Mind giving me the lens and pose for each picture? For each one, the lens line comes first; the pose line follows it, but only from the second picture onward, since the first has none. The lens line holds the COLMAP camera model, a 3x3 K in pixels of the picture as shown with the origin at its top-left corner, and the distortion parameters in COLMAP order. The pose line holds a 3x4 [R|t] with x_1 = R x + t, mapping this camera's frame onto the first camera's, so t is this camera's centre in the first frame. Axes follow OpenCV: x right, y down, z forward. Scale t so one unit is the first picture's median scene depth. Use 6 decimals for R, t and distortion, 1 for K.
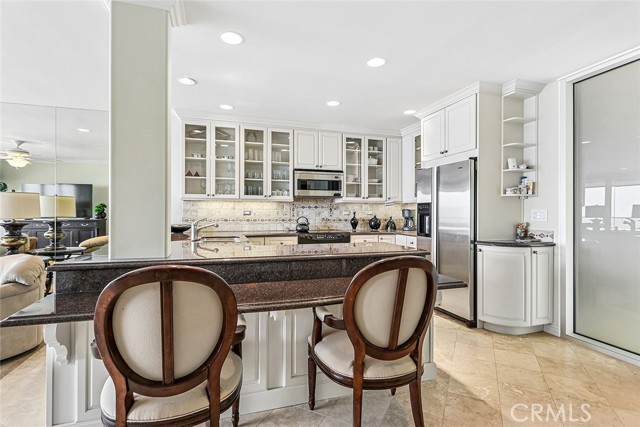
lens RADIAL K [[308.9, 0, 316.0], [0, 308.9, 212.4], [0, 0, 1]] dist [0.002054, -0.000975]
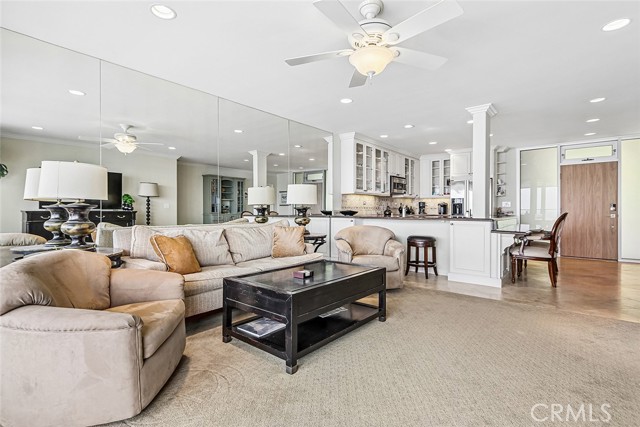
lens RADIAL K [[295.4, 0, 314.2], [0, 295.4, 213.6], [0, 0, 1]] dist [-0.000846, -0.001531]
pose [[0.857208, -0.009908, 0.514875, -1.214318], [0.002060, 0.999873, 0.015813, 0.031383], [-0.514967, -0.012494, 0.857119, -0.123352]]
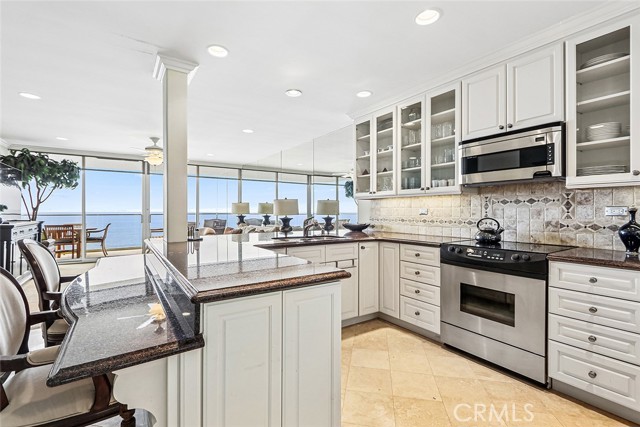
lens RADIAL K [[295.4, 0, 318.1], [0, 295.4, 210.4], [0, 0, 1]] dist [-0.000846, -0.001531]
pose [[0.279660, -0.006220, -0.960079, 0.431268], [0.000443, 0.999980, -0.006350, 0.002890], [0.960099, 0.001350, 0.279657, 0.546816]]
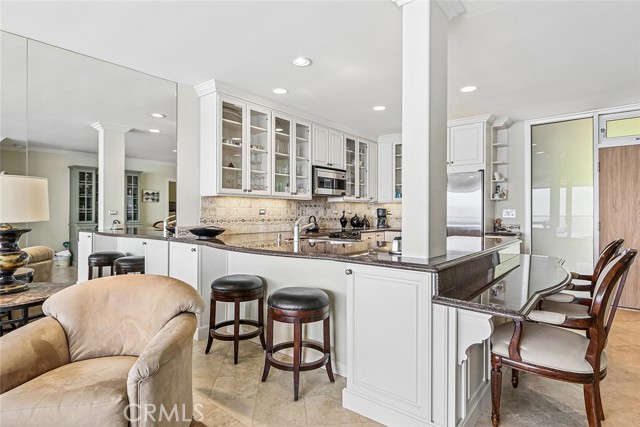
lens RADIAL K [[339.9, 0, 316.1], [0, 339.9, 214.0], [0, 0, 1]] dist [0.004041, 0.000318]
pose [[0.845400, -0.003090, 0.534124, -0.622388], [-0.001780, 0.999961, 0.008603, -0.000775], [-0.534130, -0.008224, 0.845362, 0.108236]]
